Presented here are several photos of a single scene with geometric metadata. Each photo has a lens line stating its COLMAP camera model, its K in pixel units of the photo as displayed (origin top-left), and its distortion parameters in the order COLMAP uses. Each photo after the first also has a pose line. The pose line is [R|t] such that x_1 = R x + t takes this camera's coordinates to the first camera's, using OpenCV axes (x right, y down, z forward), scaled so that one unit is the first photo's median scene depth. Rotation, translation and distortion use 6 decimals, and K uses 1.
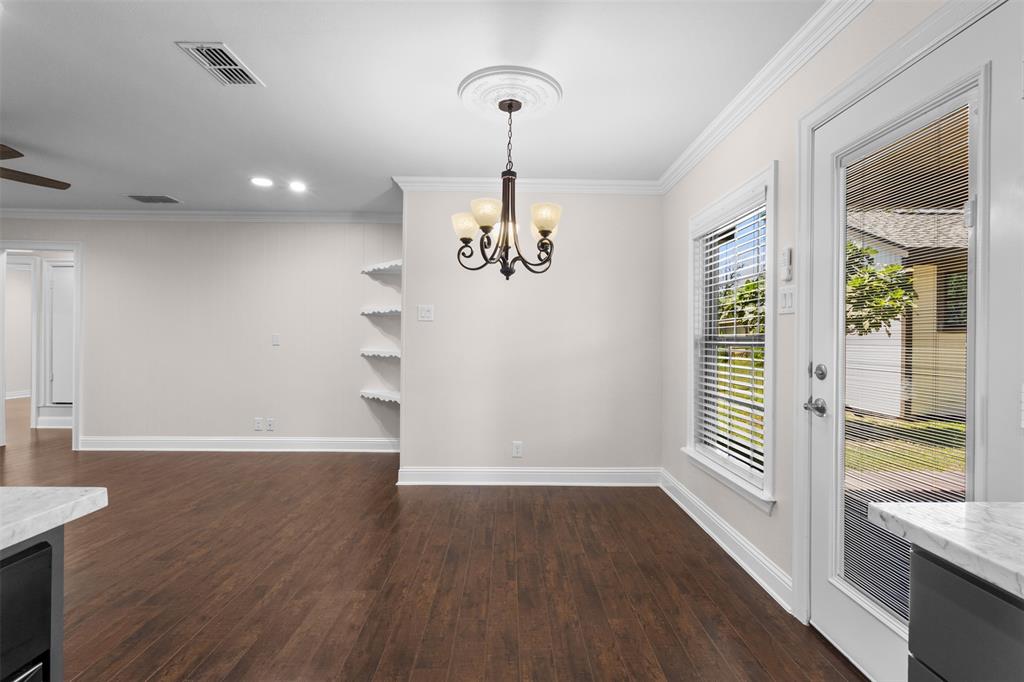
lens RADIAL K [[473.8, 0, 508.6], [0, 473.8, 339.5], [0, 0, 1]] dist [0.001435, -0.000171]
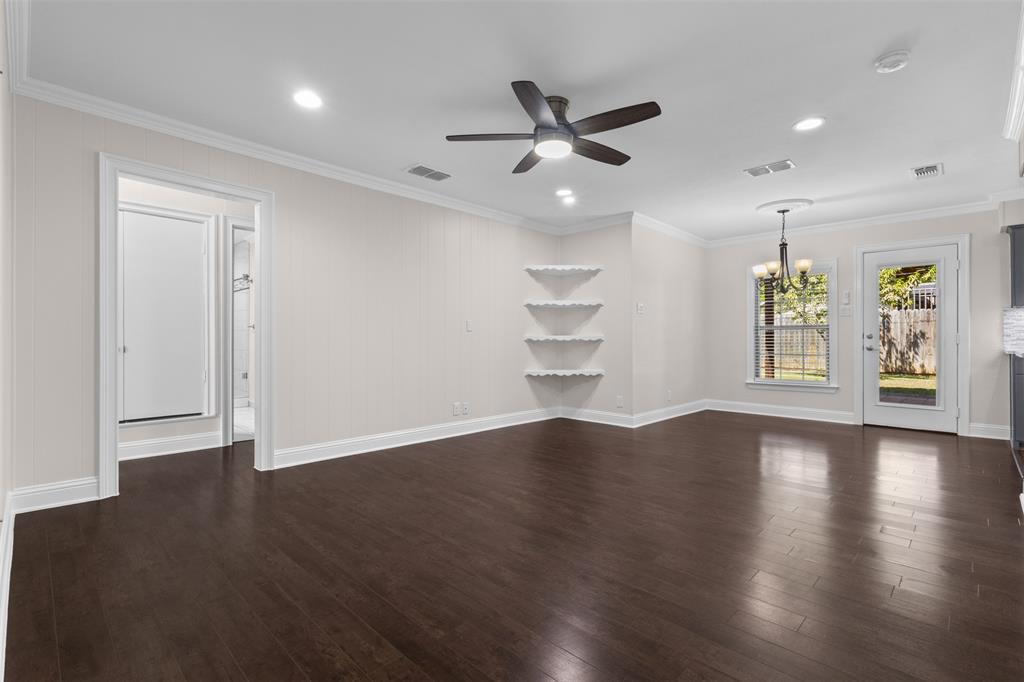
lens RADIAL K [[473.8, 0, 514.1], [0, 473.8, 340.8], [0, 0, 1]] dist [0.001435, -0.000171]
pose [[0.687533, -0.000712, 0.726153, -2.321636], [0.002607, 0.999995, -0.001488, 0.073210], [-0.726149, 0.002916, 0.687531, 0.444863]]
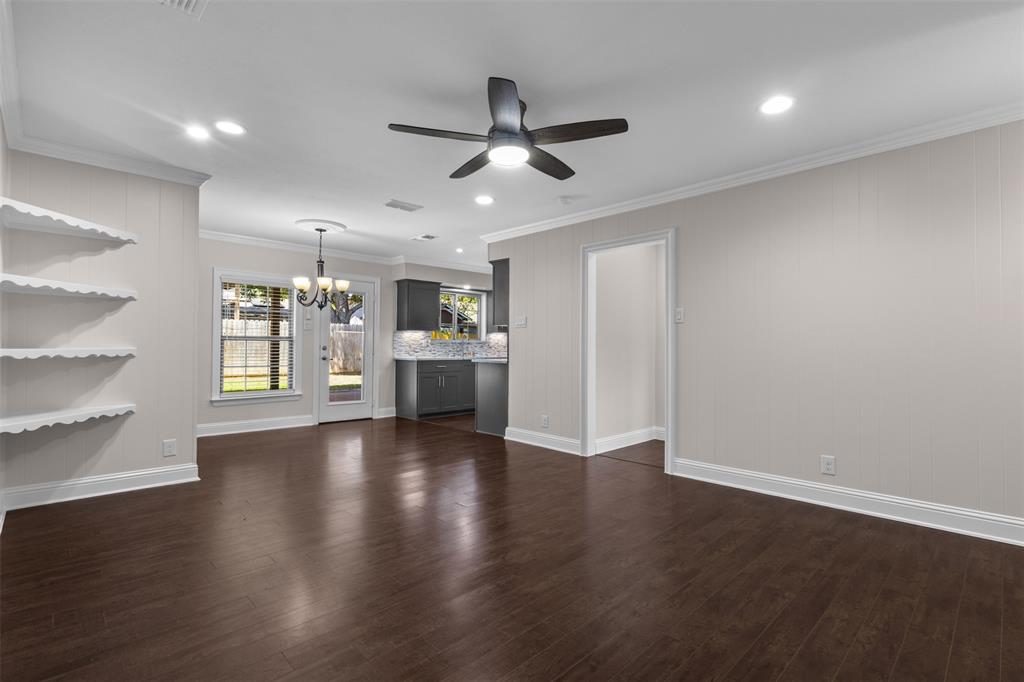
lens RADIAL K [[473.8, 0, 517.3], [0, 473.8, 340.0], [0, 0, 1]] dist [0.001435, -0.000171]
pose [[-0.709094, 0.004374, 0.705100, -2.176012], [-0.003774, 0.999943, -0.009998, 0.029112], [-0.705103, -0.009750, -0.709037, 1.911034]]
